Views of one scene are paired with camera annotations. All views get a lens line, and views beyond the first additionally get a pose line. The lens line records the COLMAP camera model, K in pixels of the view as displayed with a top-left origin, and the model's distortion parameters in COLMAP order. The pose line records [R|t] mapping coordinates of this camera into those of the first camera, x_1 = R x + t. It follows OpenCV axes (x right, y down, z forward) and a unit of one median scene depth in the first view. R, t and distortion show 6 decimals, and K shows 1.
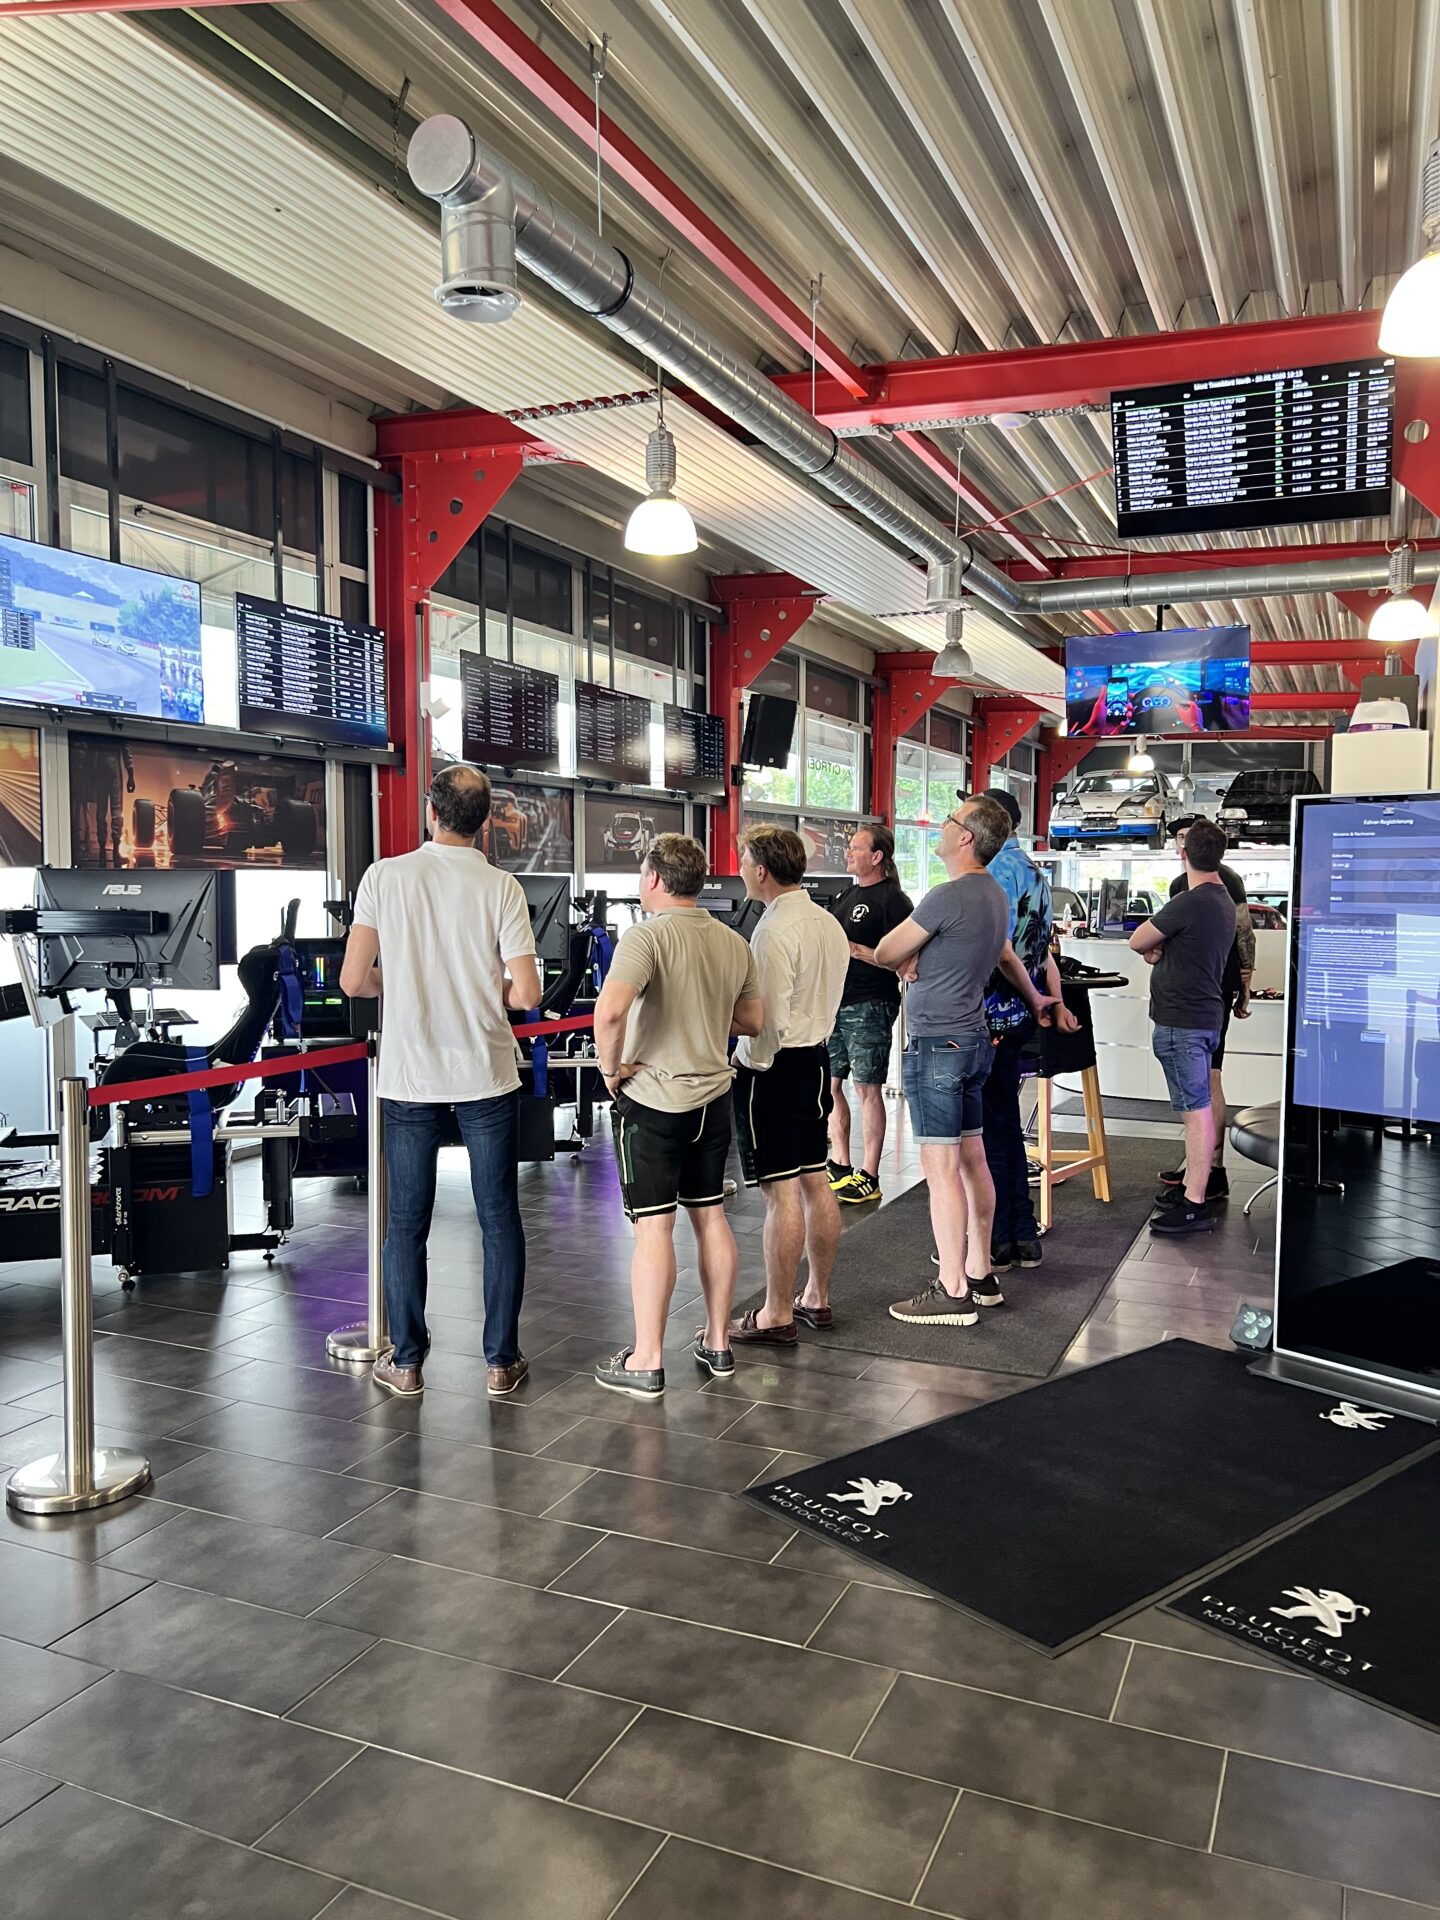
lens RADIAL K [[1455.0, 0, 730.3], [0, 1455.0, 957.9], [0, 0, 1]] dist [0.036102, -0.041471]
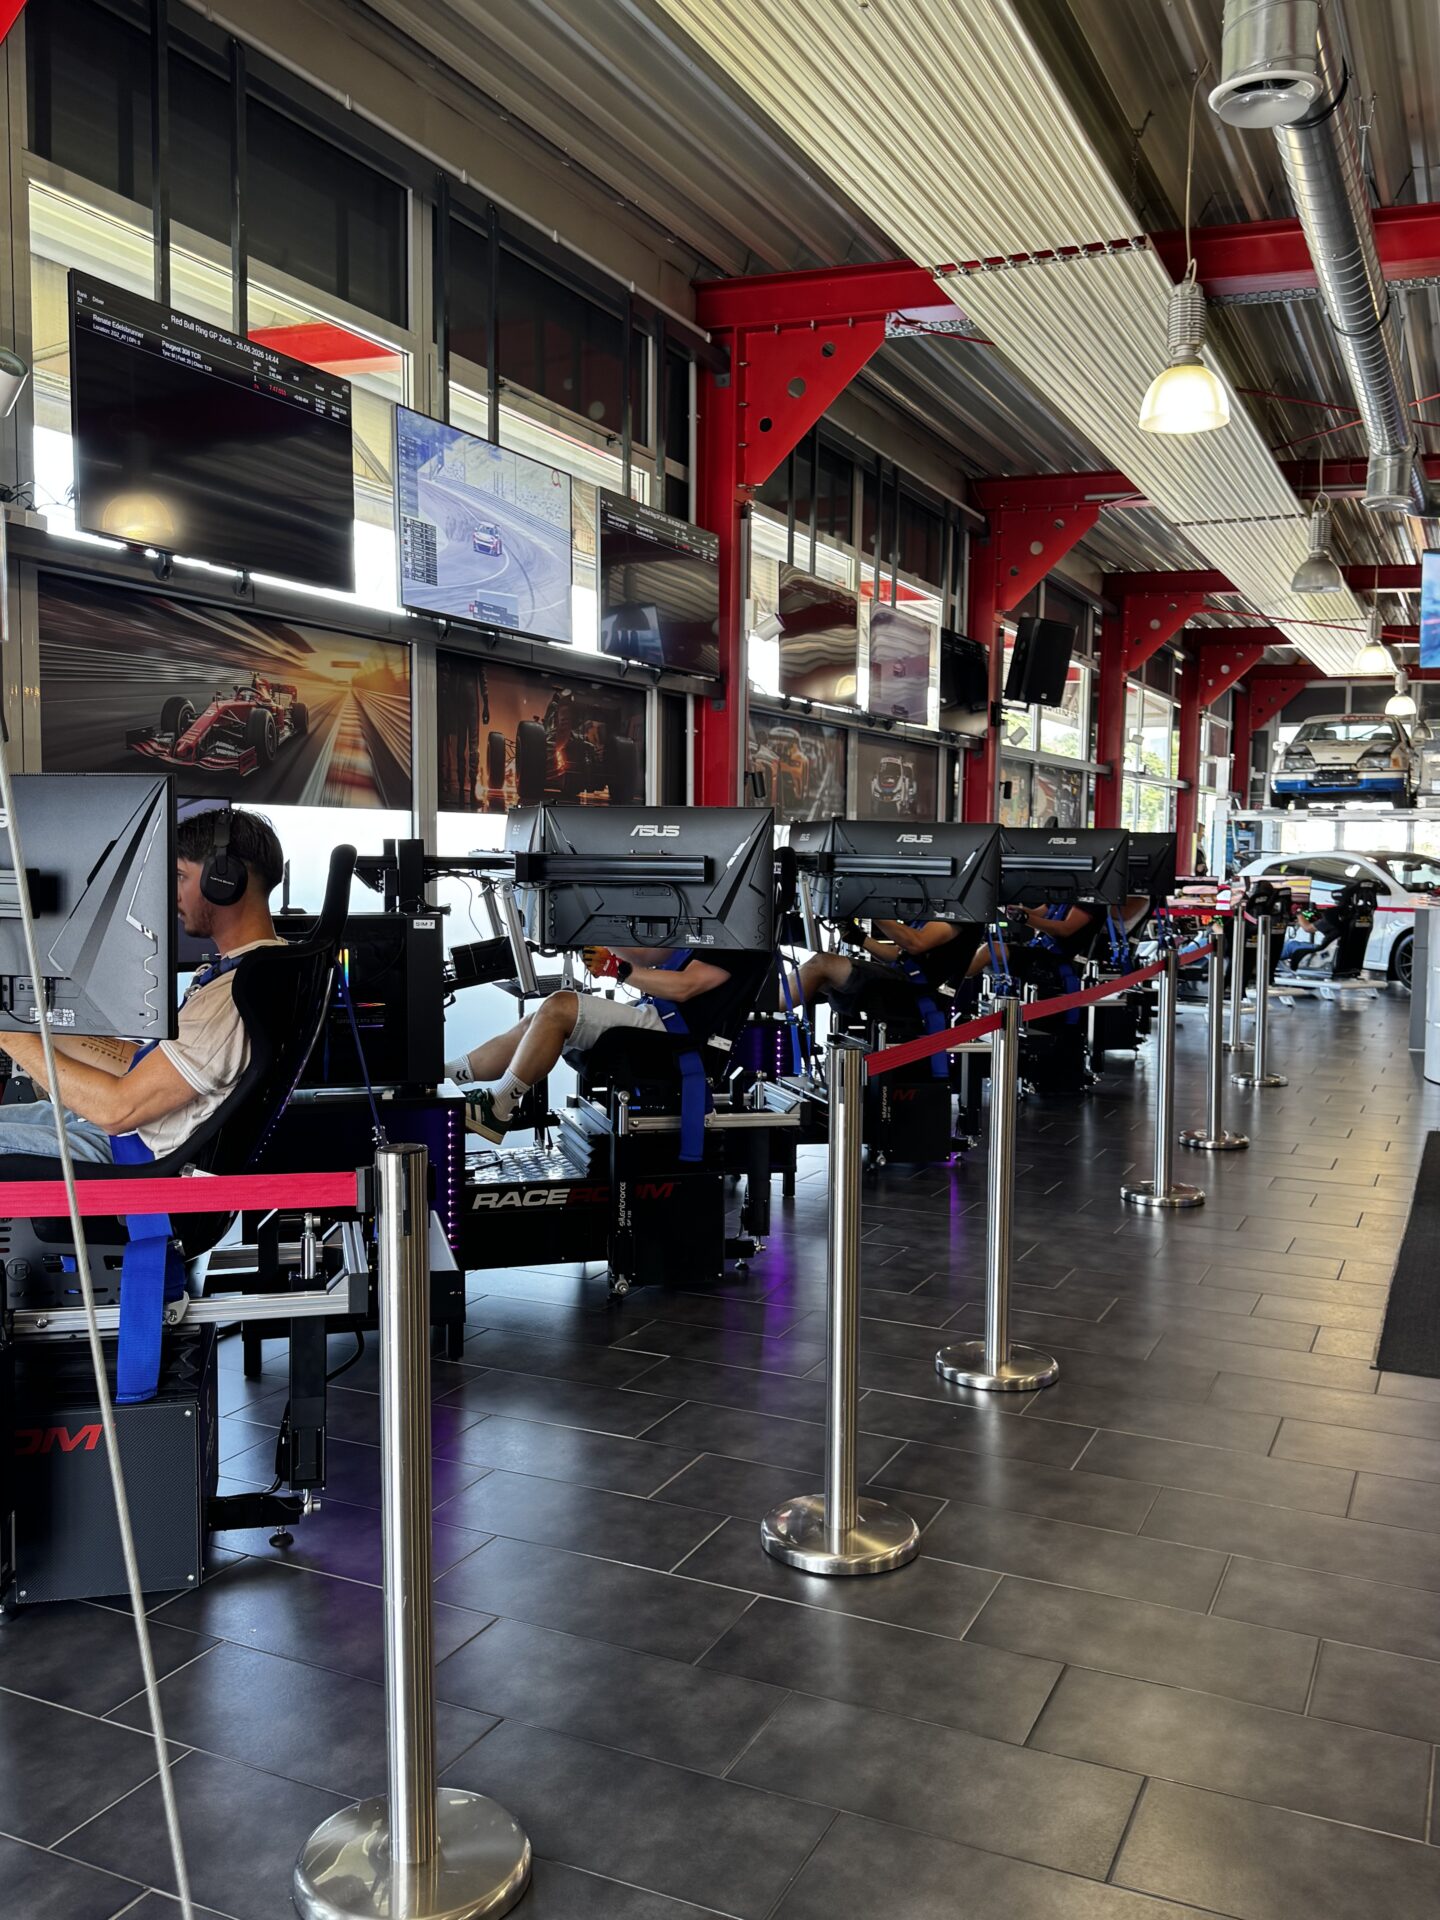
lens RADIAL K [[1658.8, 0, 732.6], [0, 1658.8, 974.3], [0, 0, 1]] dist [0.130740, -0.257457]
pose [[0.999887, 0.006470, -0.013591, -0.244118], [-0.006167, 0.999733, 0.022262, 0.010119], [0.013732, -0.022175, 0.999660, 0.025245]]
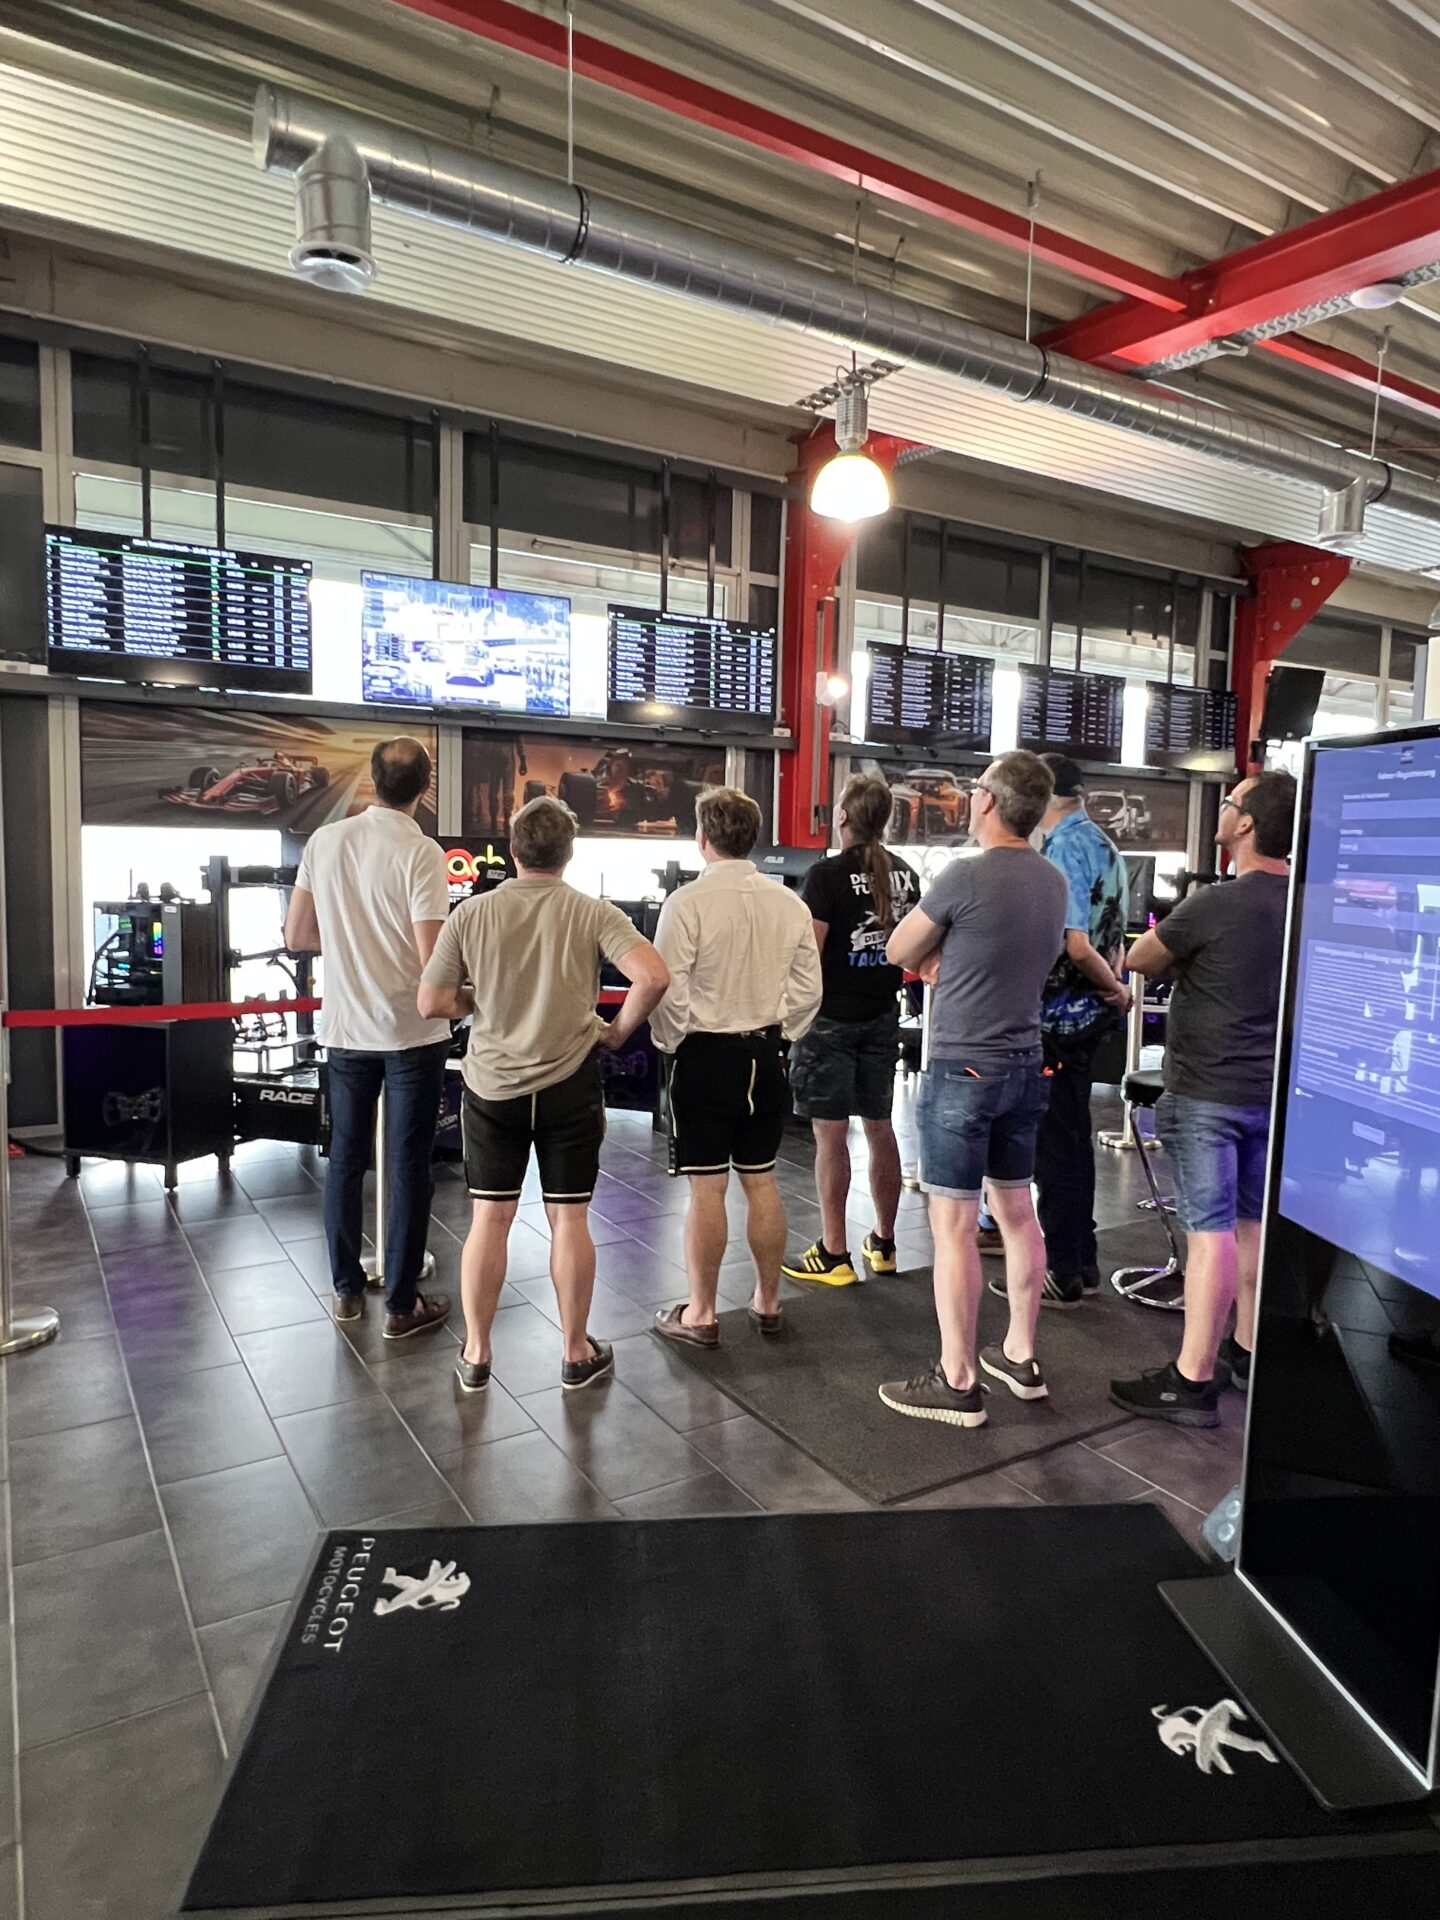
lens RADIAL K [[1186.7, 0, 710.6], [0, 1186.7, 941.5], [0, 0, 1]] dist [0.001237, 0.001490]
pose [[0.823235, 0.062365, -0.564264, 0.284526], [-0.051812, 0.998053, 0.034718, -0.015815], [0.565331, 0.000655, 0.824864, 0.256591]]
